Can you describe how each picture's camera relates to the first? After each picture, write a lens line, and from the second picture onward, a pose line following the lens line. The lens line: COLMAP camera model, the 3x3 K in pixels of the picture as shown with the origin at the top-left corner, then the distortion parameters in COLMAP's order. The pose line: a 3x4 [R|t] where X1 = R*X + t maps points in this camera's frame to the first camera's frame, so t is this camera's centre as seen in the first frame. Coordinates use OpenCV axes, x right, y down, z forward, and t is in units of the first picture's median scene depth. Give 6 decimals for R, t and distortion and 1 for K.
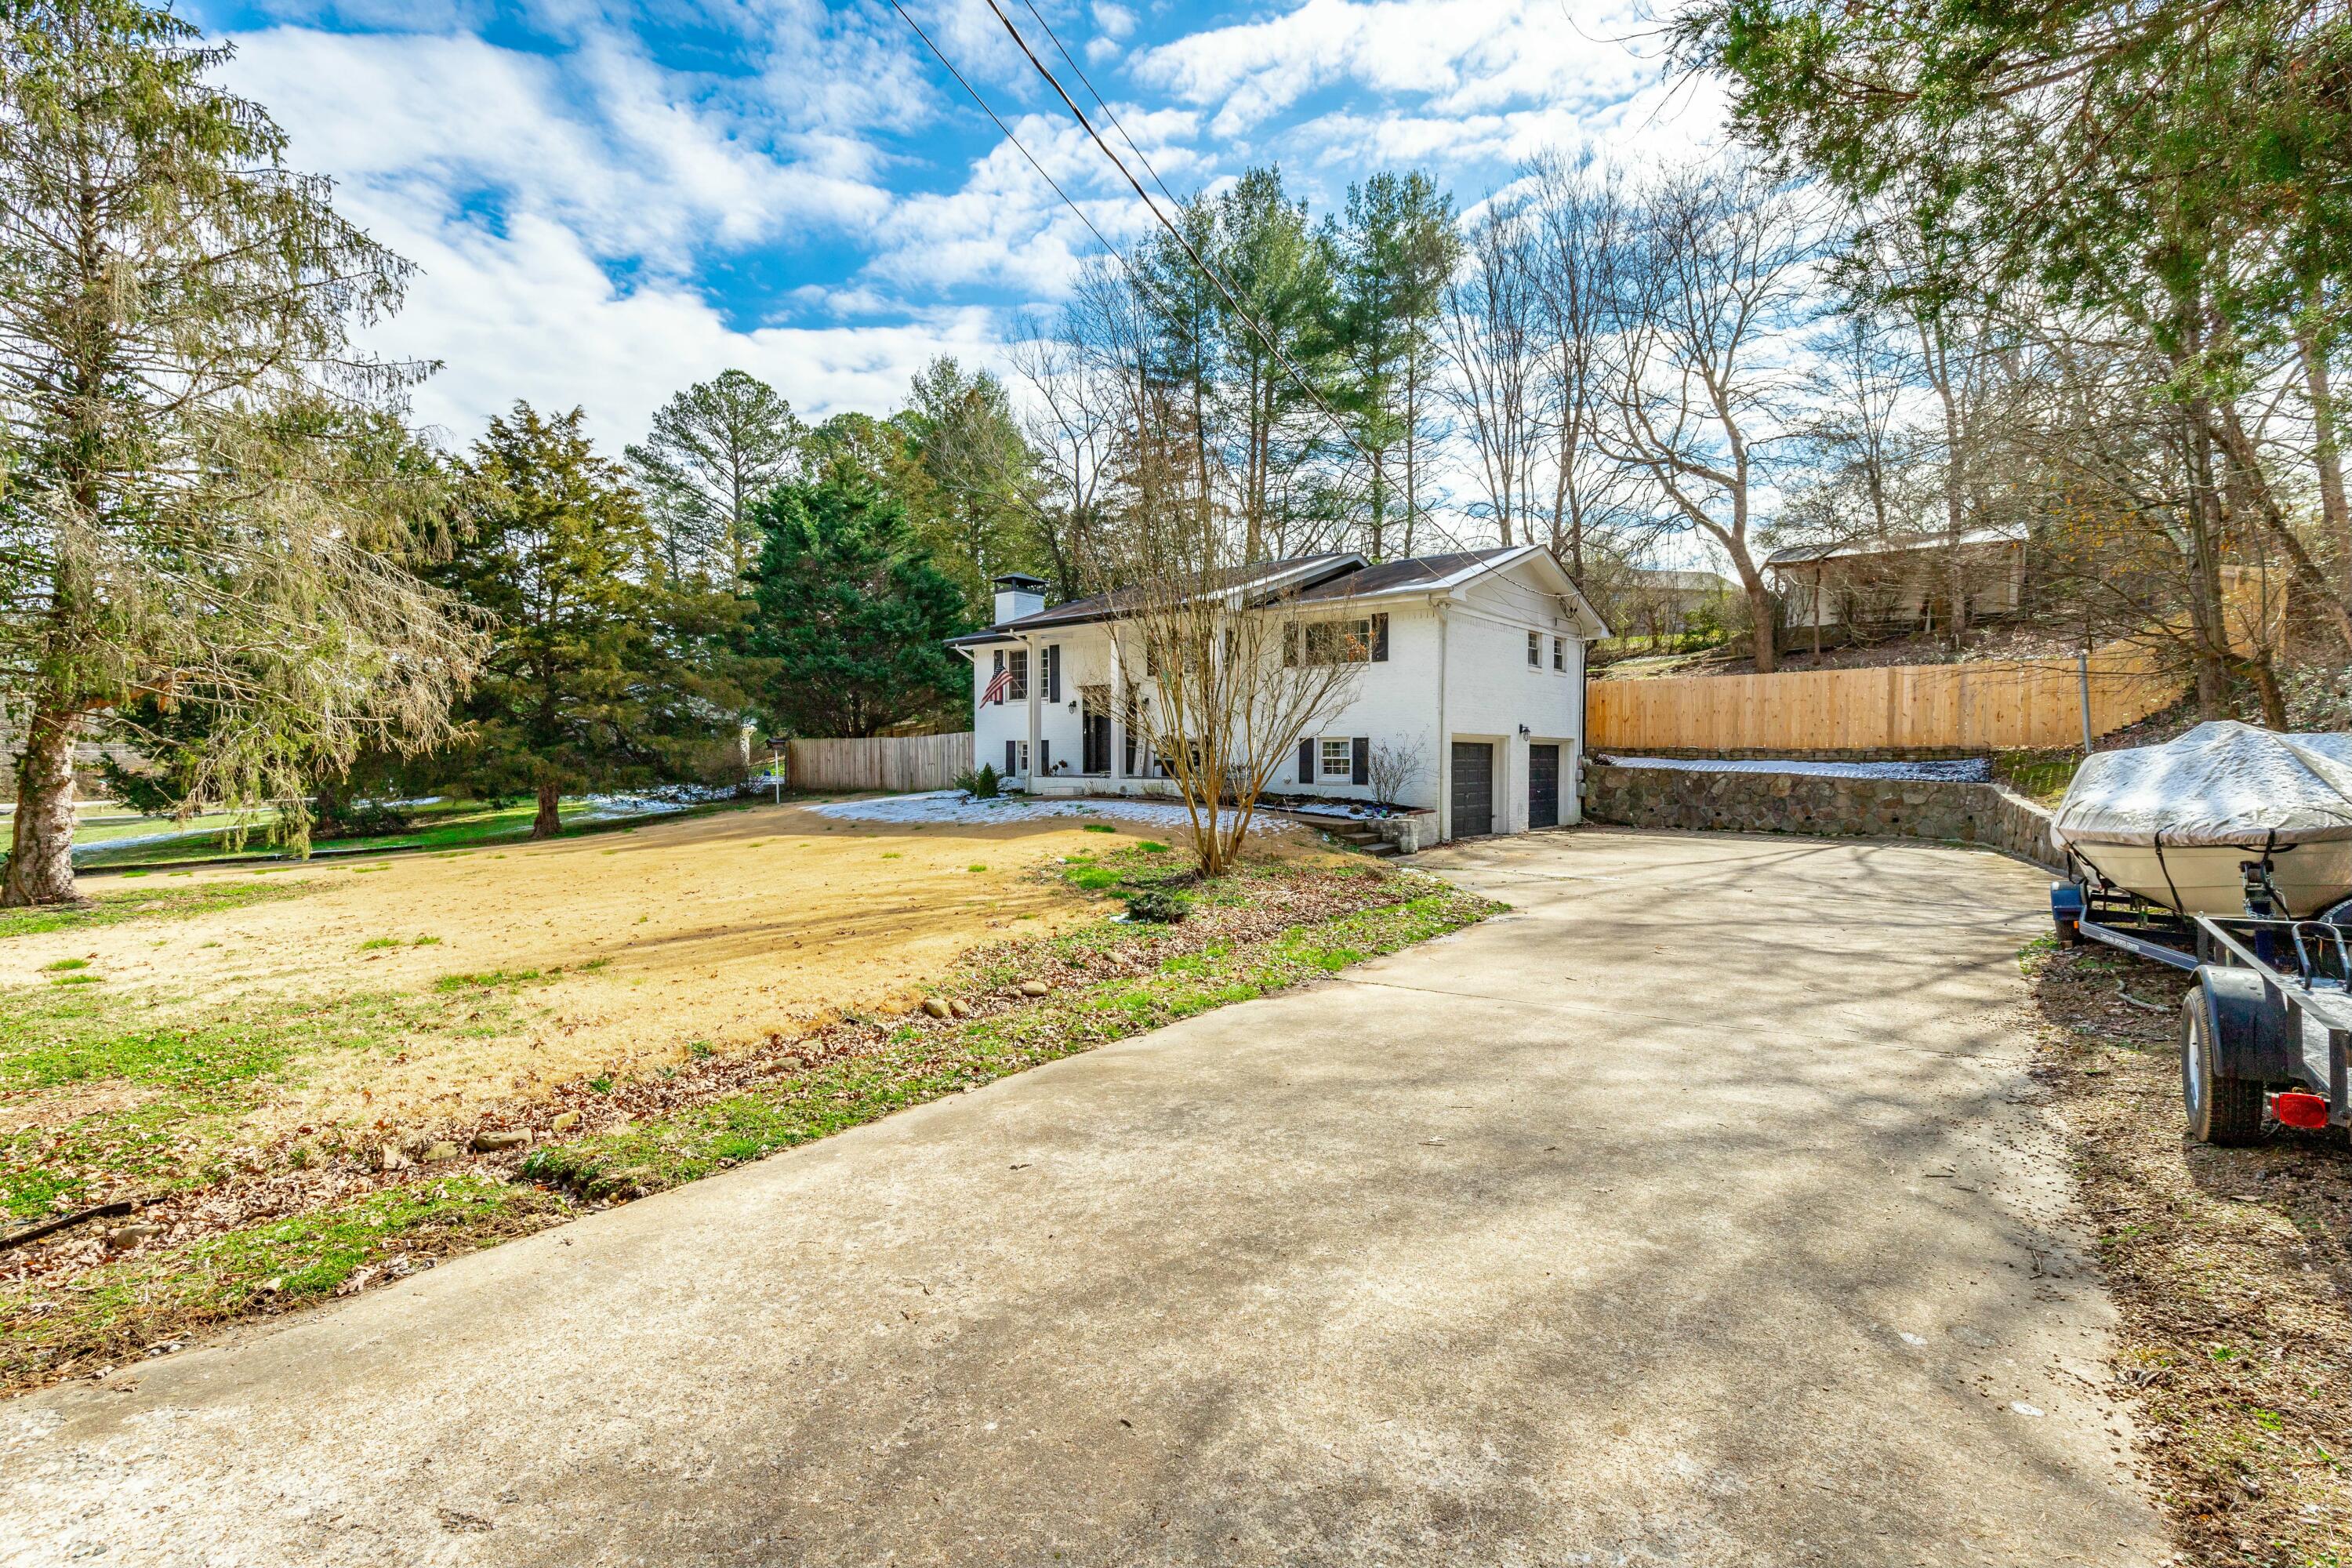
lens RADIAL K [[1082.3, 0, 1183.0], [0, 1082.3, 774.7], [0, 0, 1]] dist [0.002405, 0.000046]
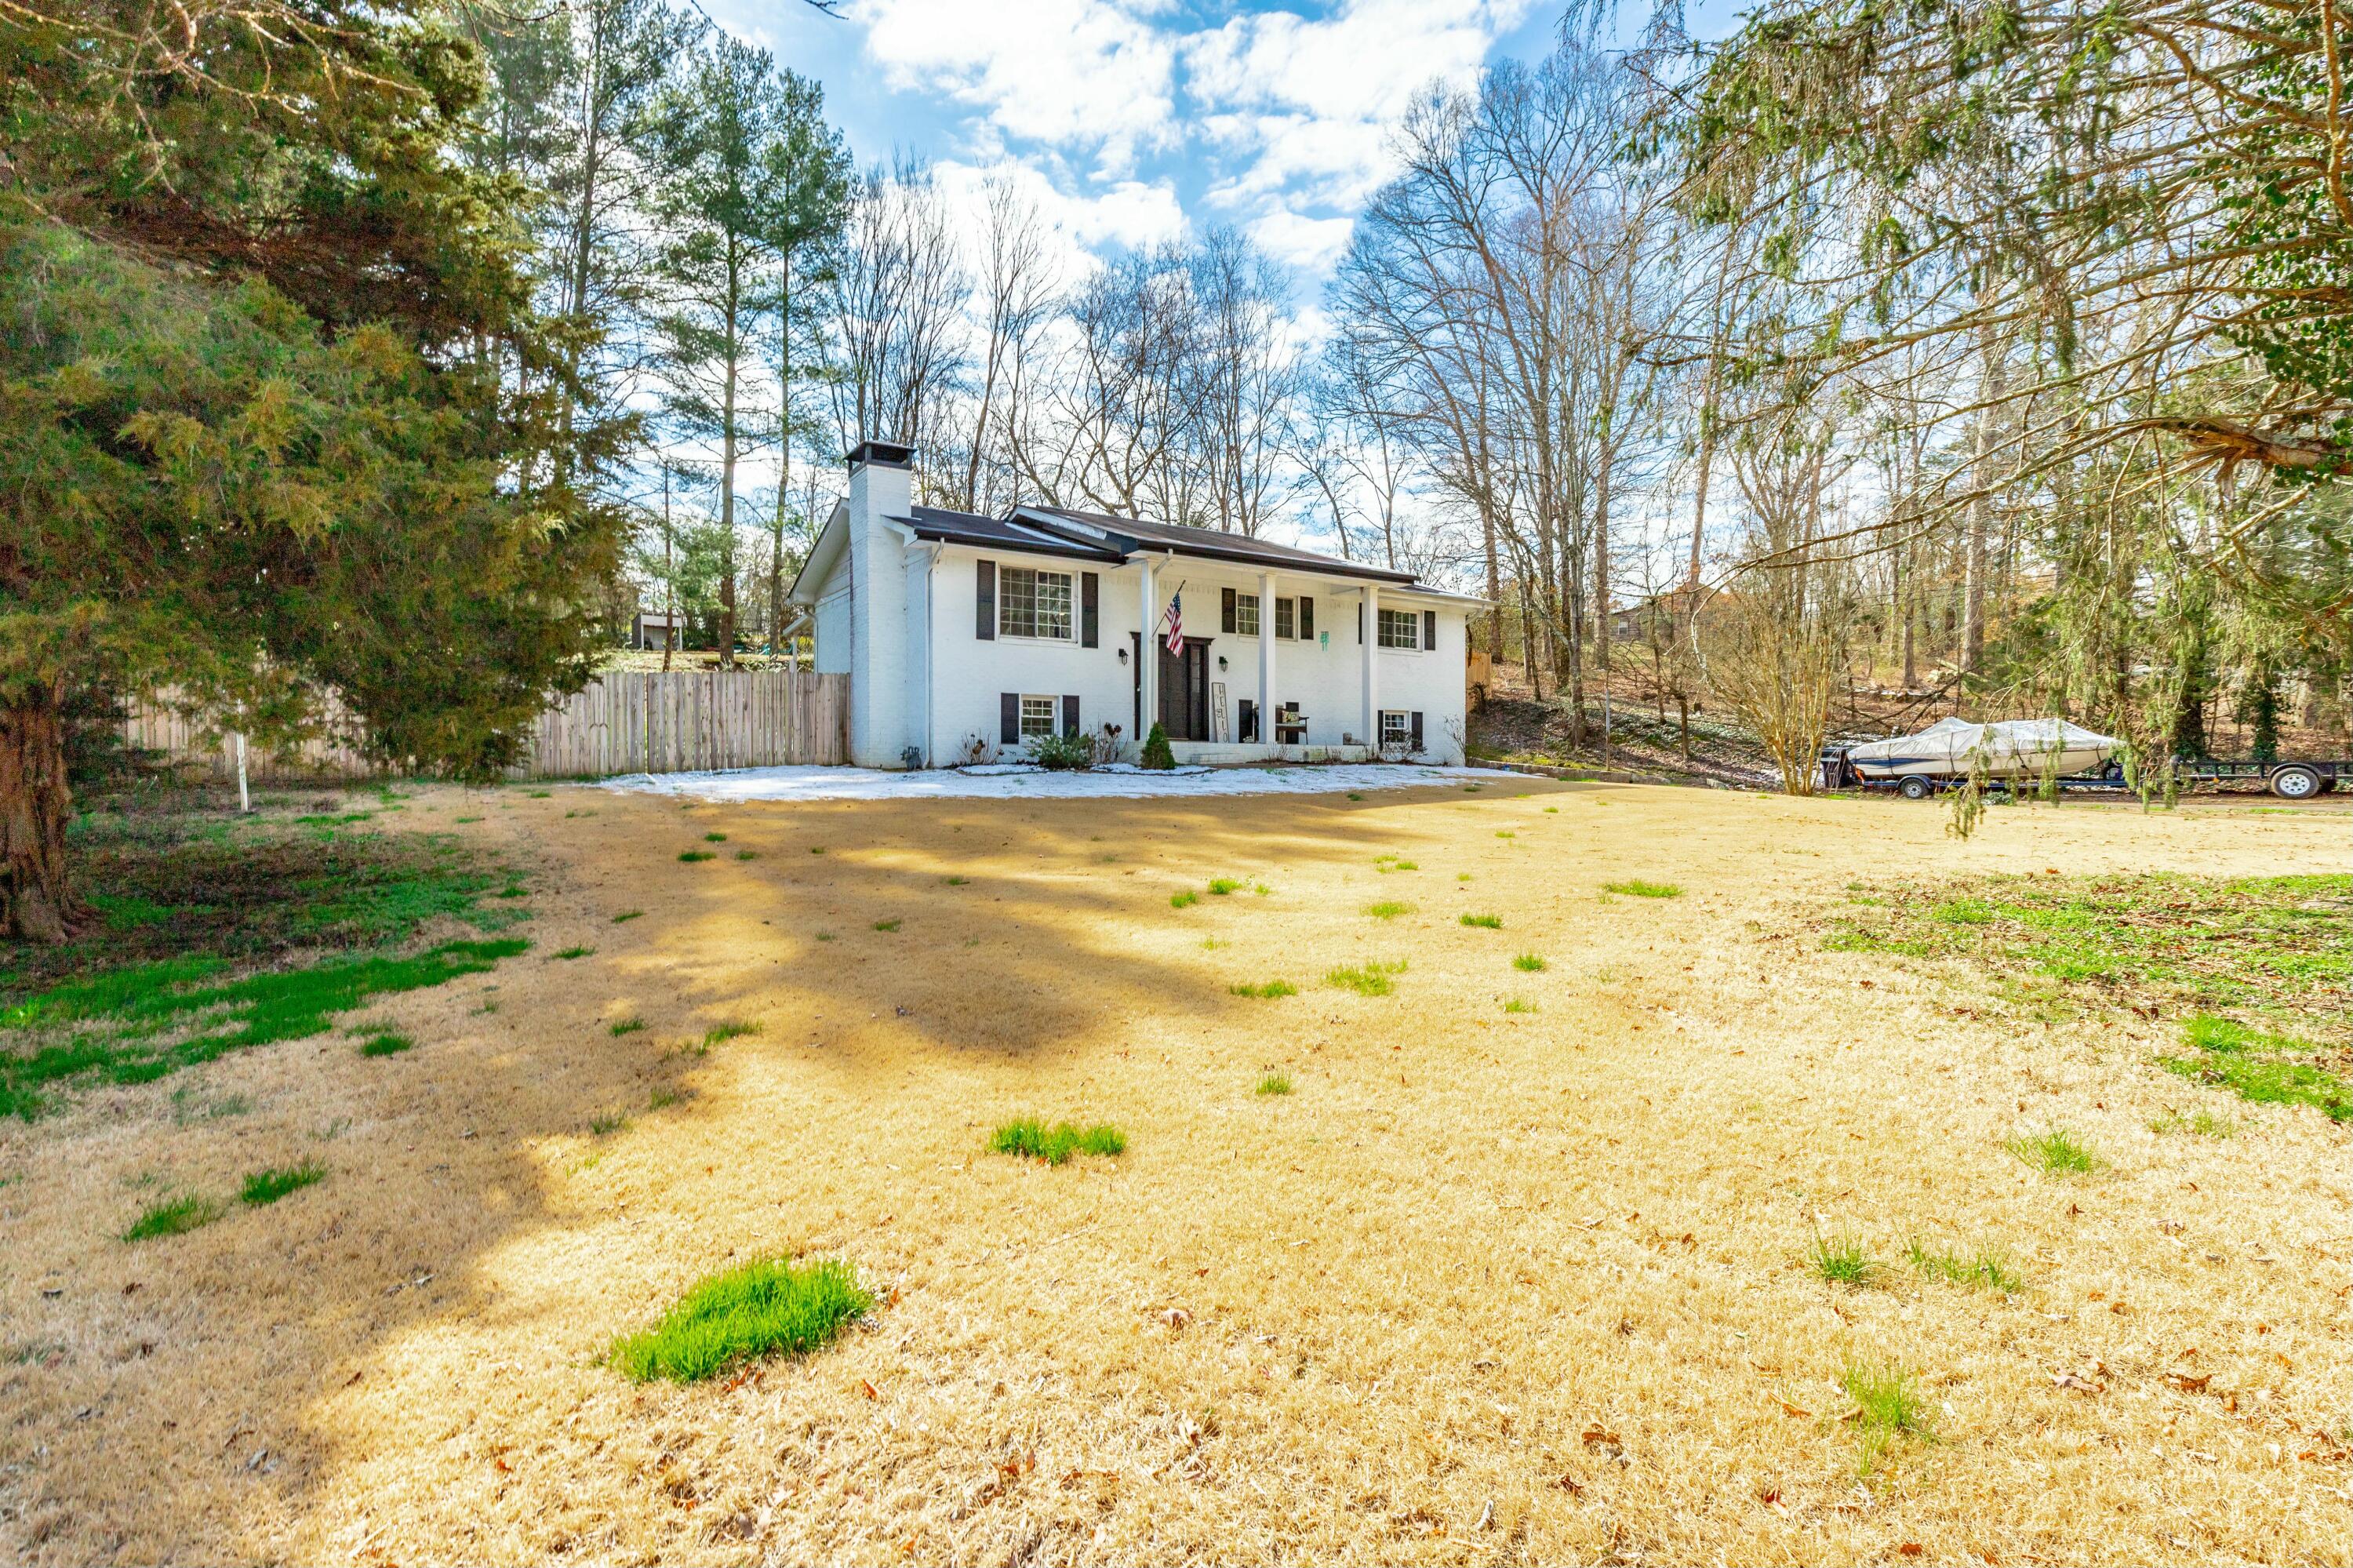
lens RADIAL K [[1082.8, 0, 1183.5], [0, 1082.8, 774.7], [0, 0, 1]] dist [0.002405, 0.000046]
pose [[0.282890, -0.002719, 0.959148, -0.841291], [0.019437, 0.999807, -0.002898, 0.026784], [-0.958955, 0.019463, 0.282888, 0.727591]]
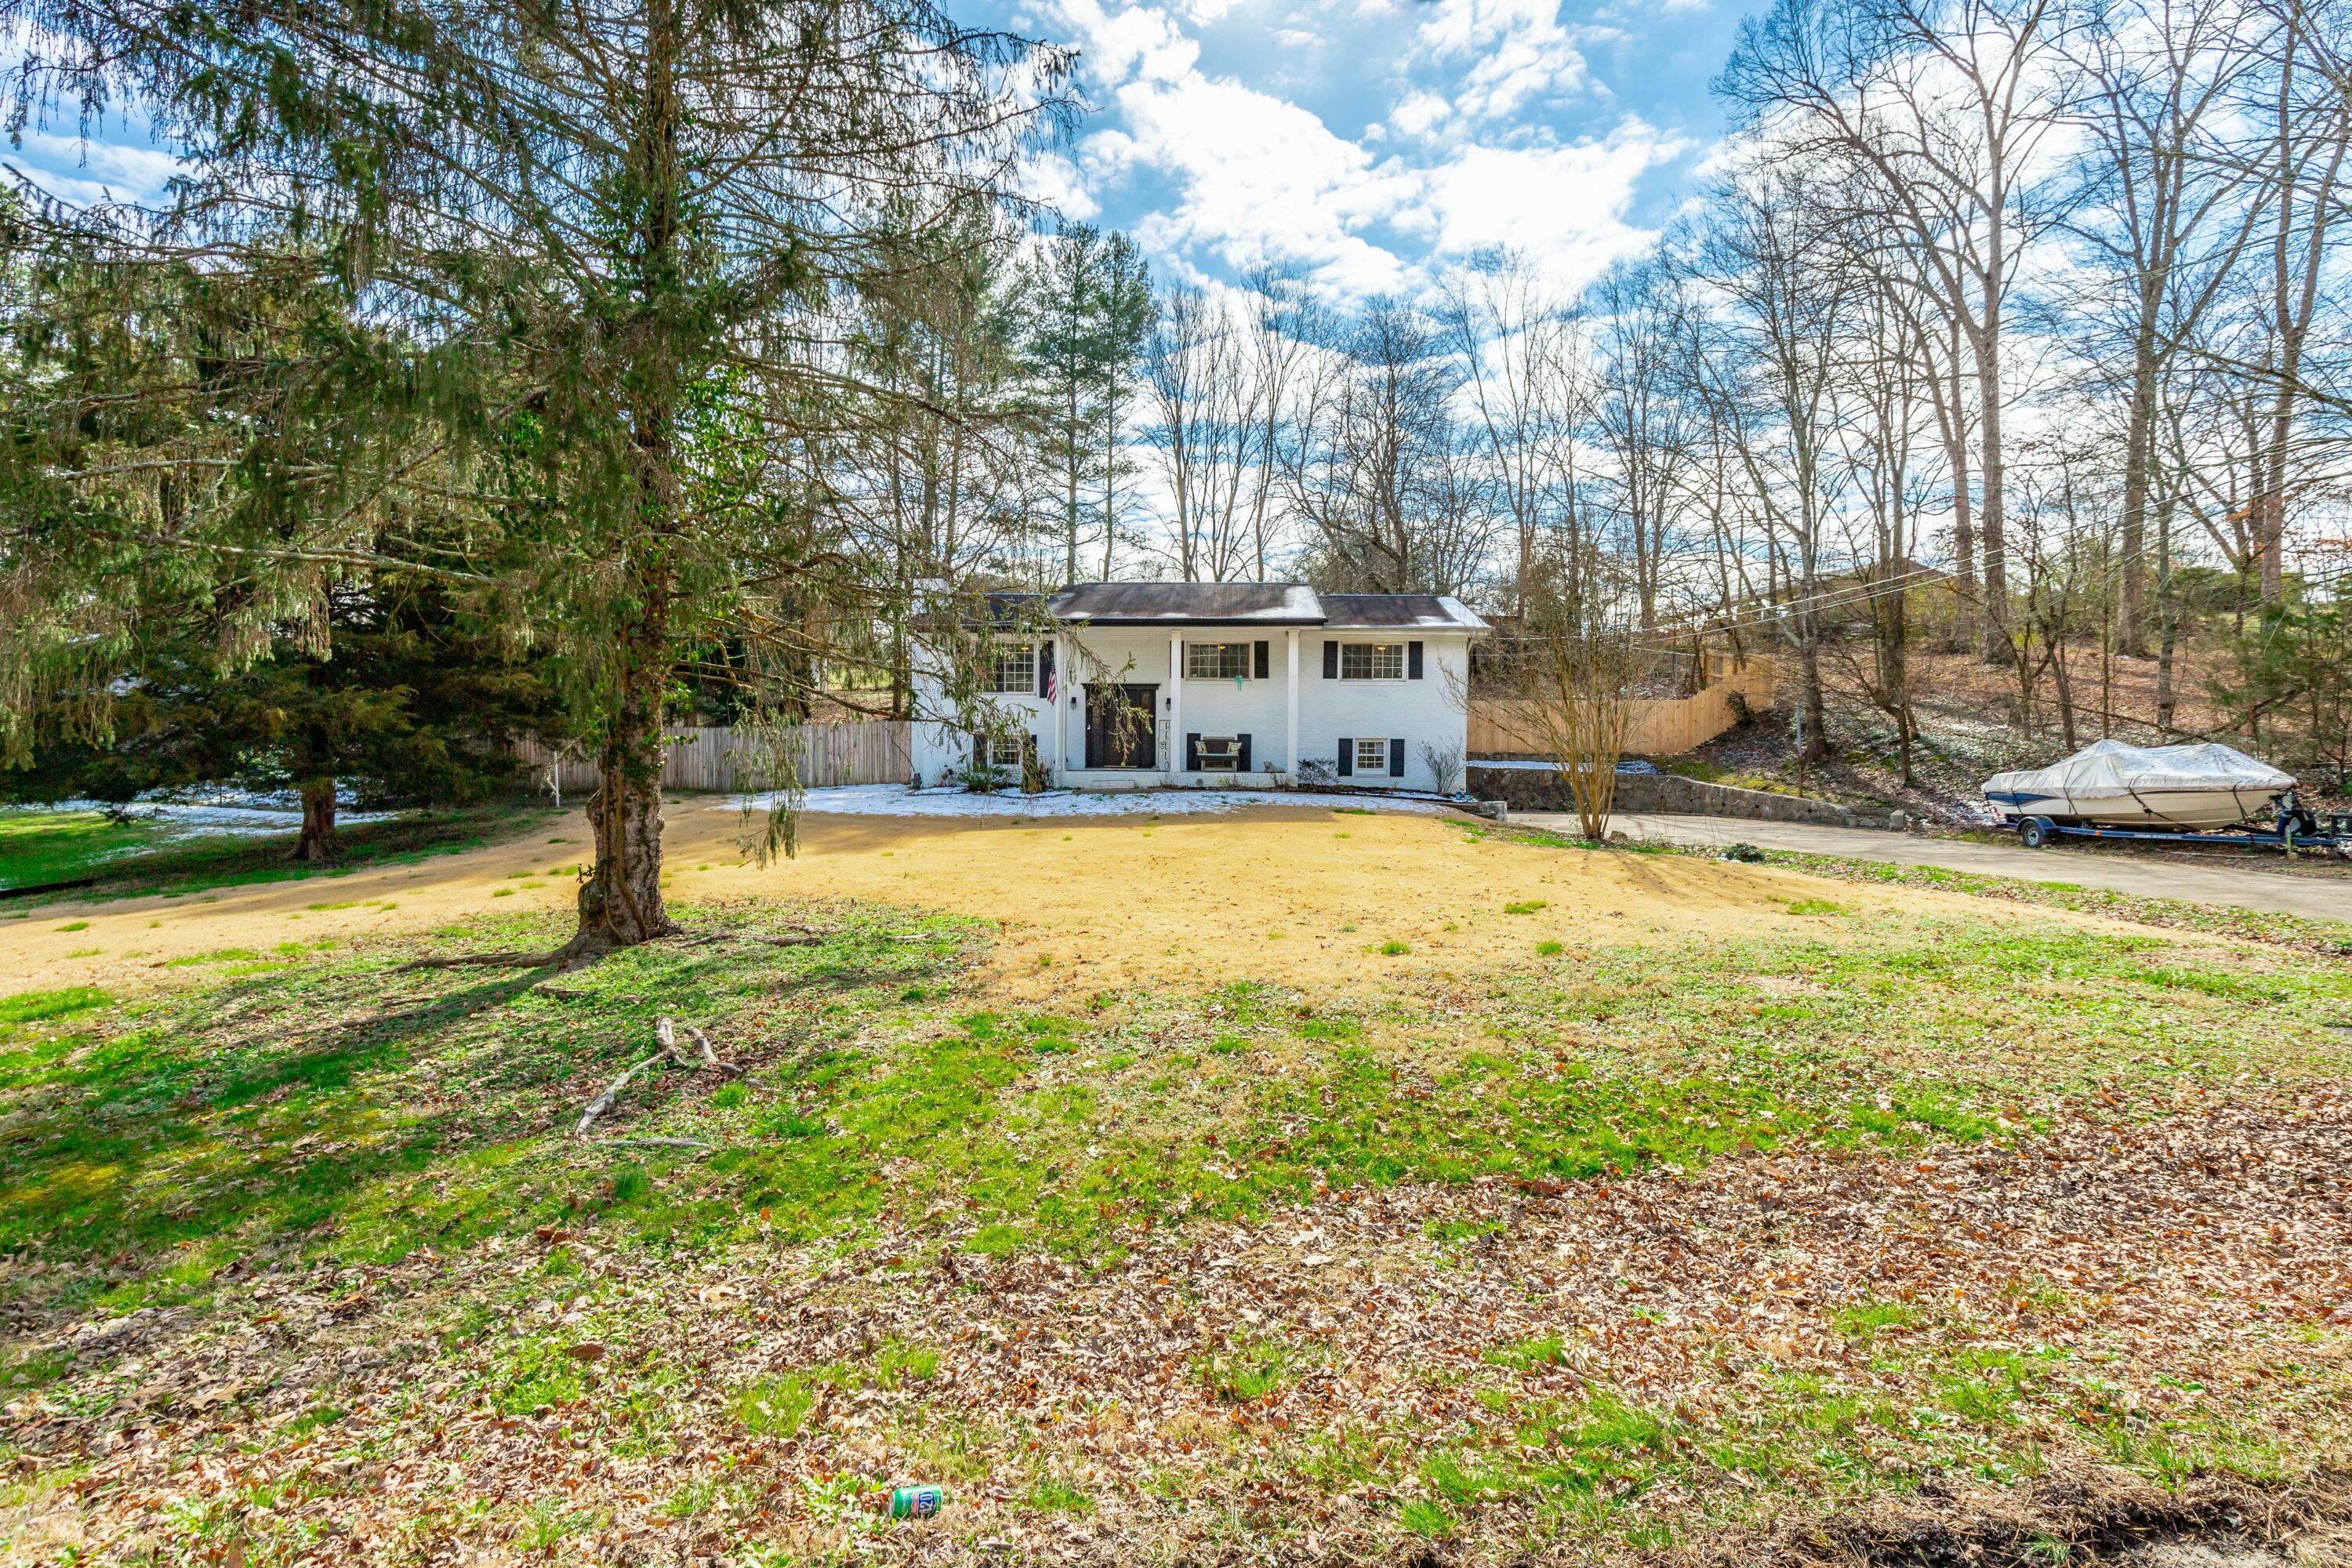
lens RADIAL K [[1082.3, 0, 1183.0], [0, 1082.3, 774.7], [0, 0, 1]] dist [0.002405, 0.000046]
pose [[0.791616, 0.001567, 0.611017, -0.635688], [0.002675, 0.999978, -0.006029, 0.011181], [-0.611013, 0.006407, 0.791594, 0.130594]]
